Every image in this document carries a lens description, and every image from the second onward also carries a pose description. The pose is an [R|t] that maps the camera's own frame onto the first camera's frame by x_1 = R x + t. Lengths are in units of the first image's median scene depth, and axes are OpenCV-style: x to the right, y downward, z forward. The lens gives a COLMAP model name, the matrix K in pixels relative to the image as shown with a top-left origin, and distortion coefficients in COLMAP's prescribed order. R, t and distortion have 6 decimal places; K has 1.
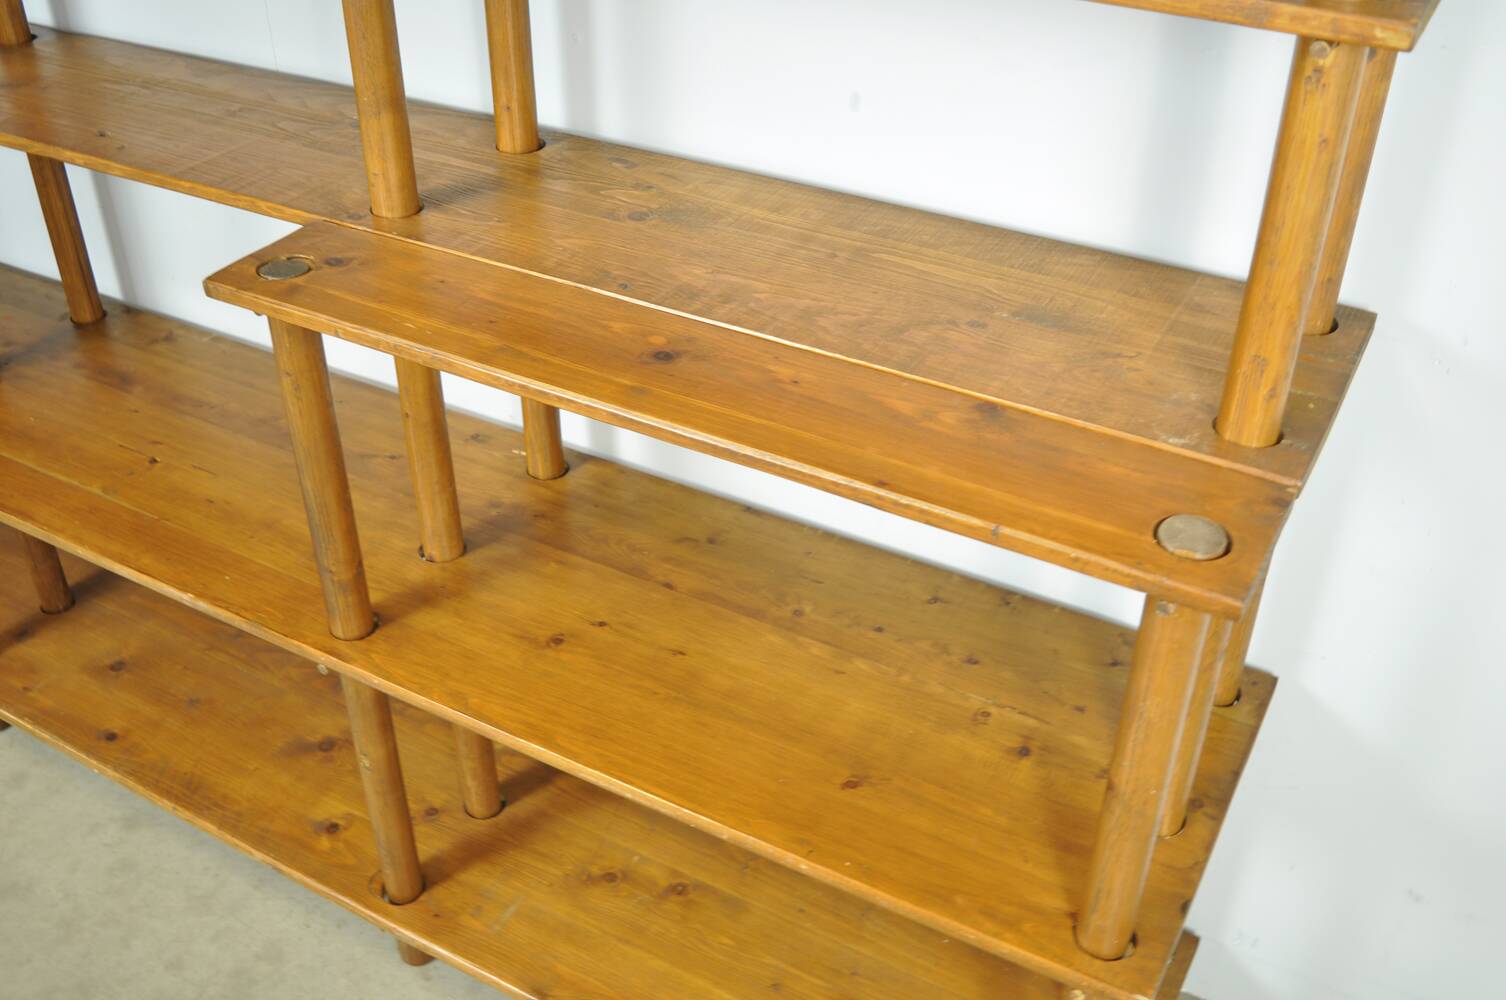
lens RADIAL K [[1434.8, 0, 753.0], [0, 1434.8, 500.0], [0, 0, 1]] dist [-0.067654, -0.009104]
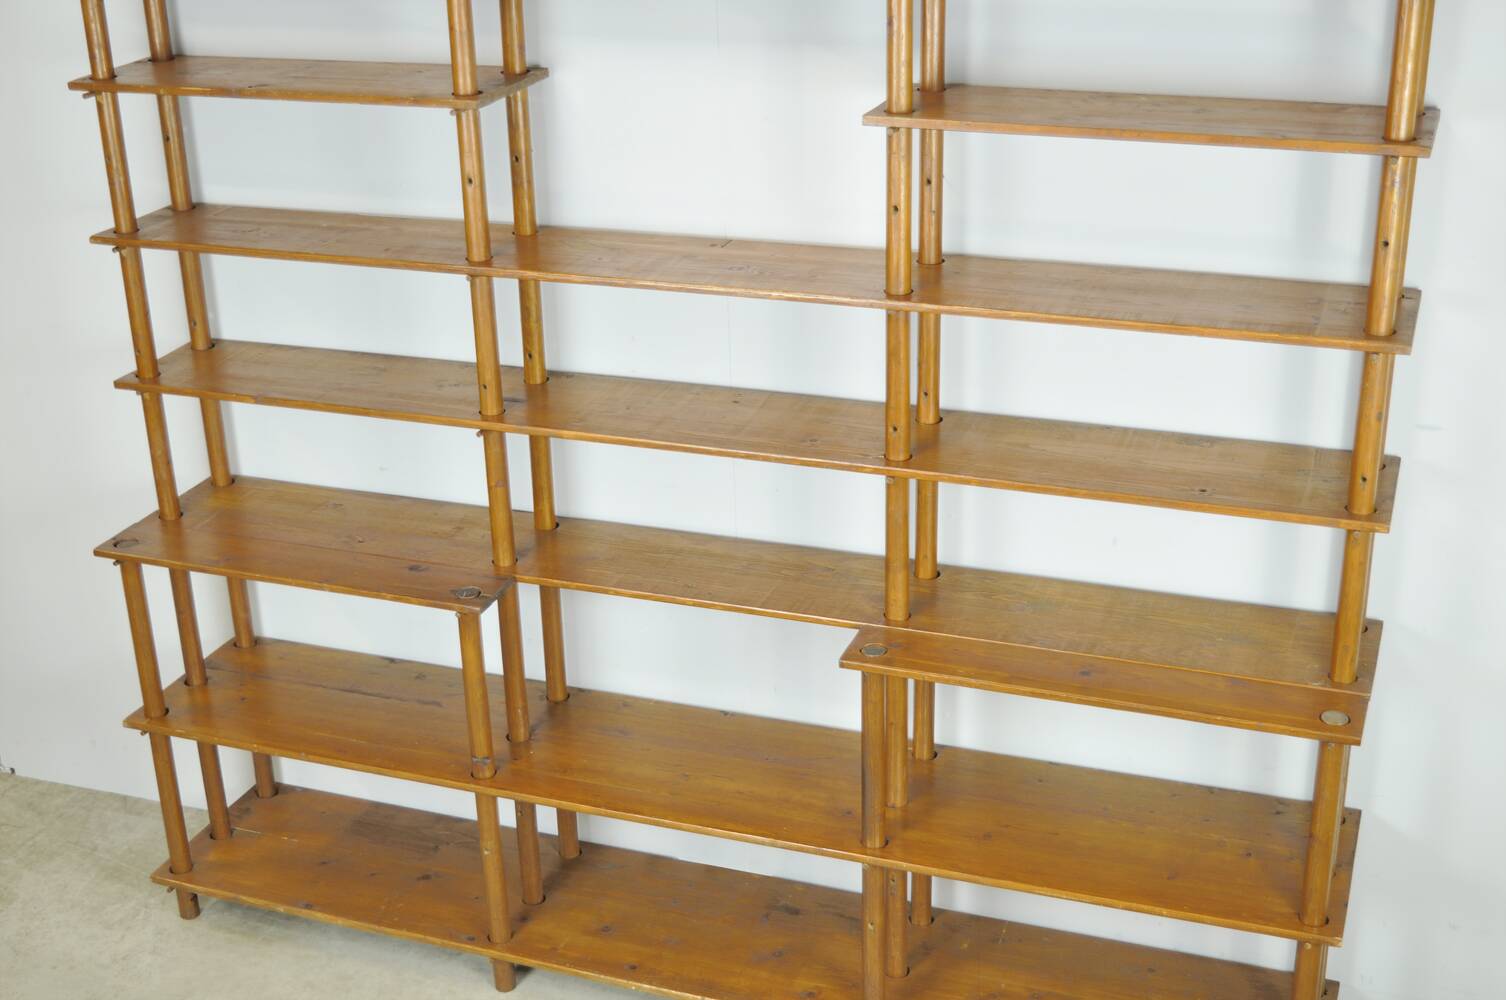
lens RADIAL K [[1845.2, 0, 753.0], [0, 1845.2, 500.0], [0, 0, 1]] dist [-0.033356, -0.009098]
pose [[0.987914, -0.087281, 0.128092, -0.774322], [0.112276, 0.972688, -0.203155, 0.137734], [-0.106862, 0.215081, 0.970732, -1.513281]]
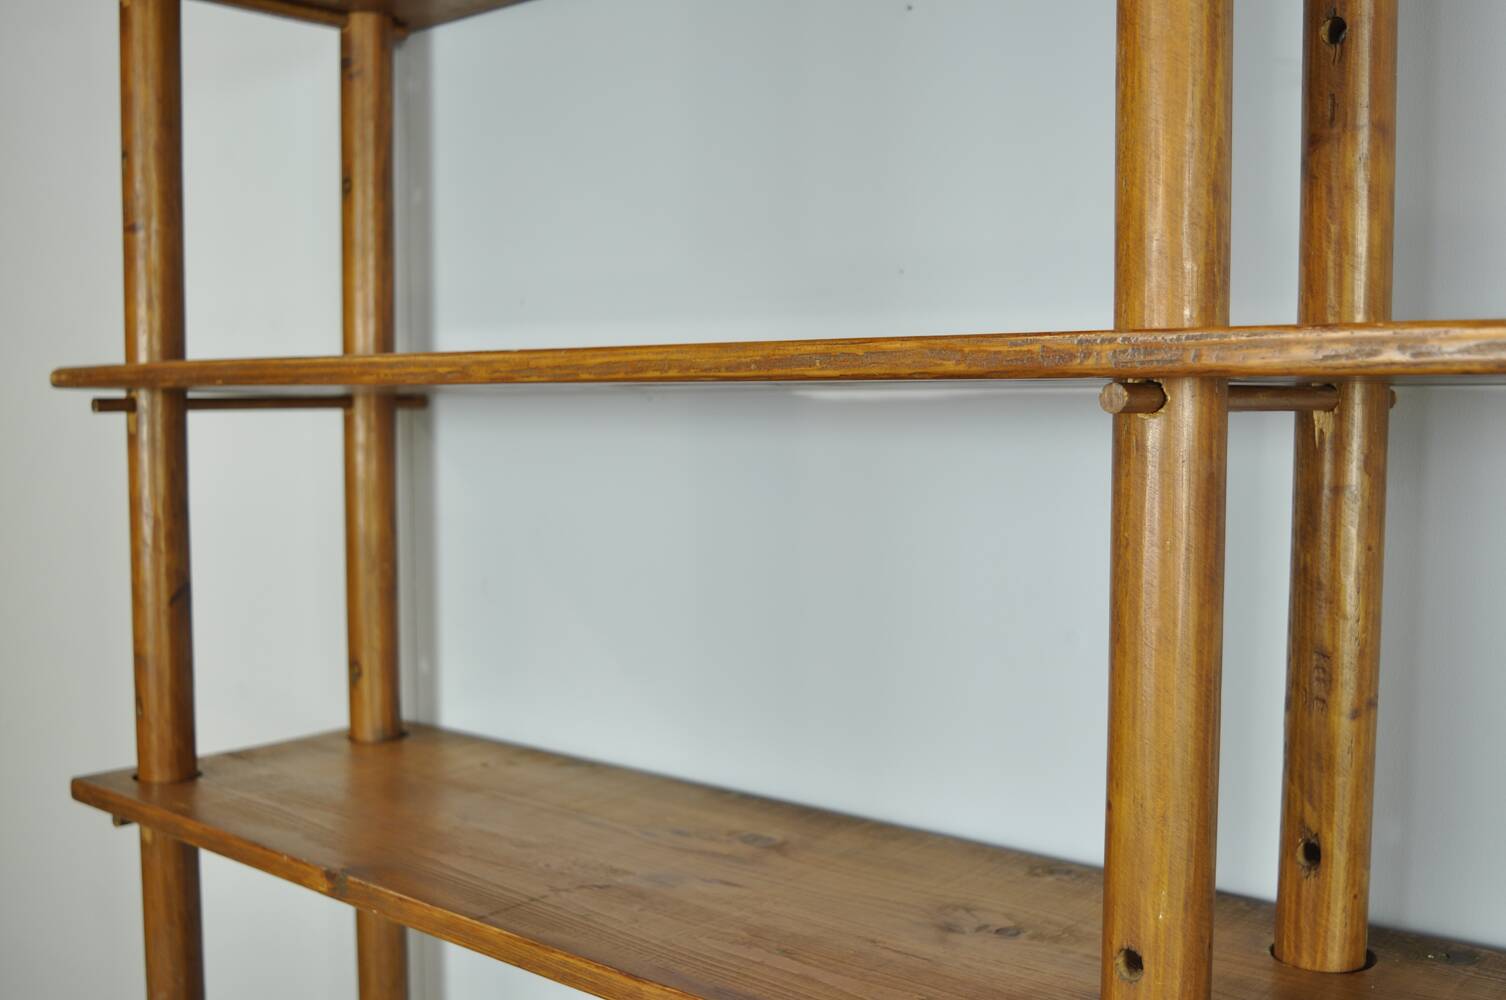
lens RADIAL K [[1652.9, 0, 753.0], [0, 1652.9, 500.0], [0, 0, 1]] dist [-0.055270, -0.008510]
pose [[0.977829, 0.006263, -0.209311, -0.808225], [-0.112068, 0.860014, -0.497813, -0.458961], [0.176892, 0.510233, 0.841648, 0.547351]]
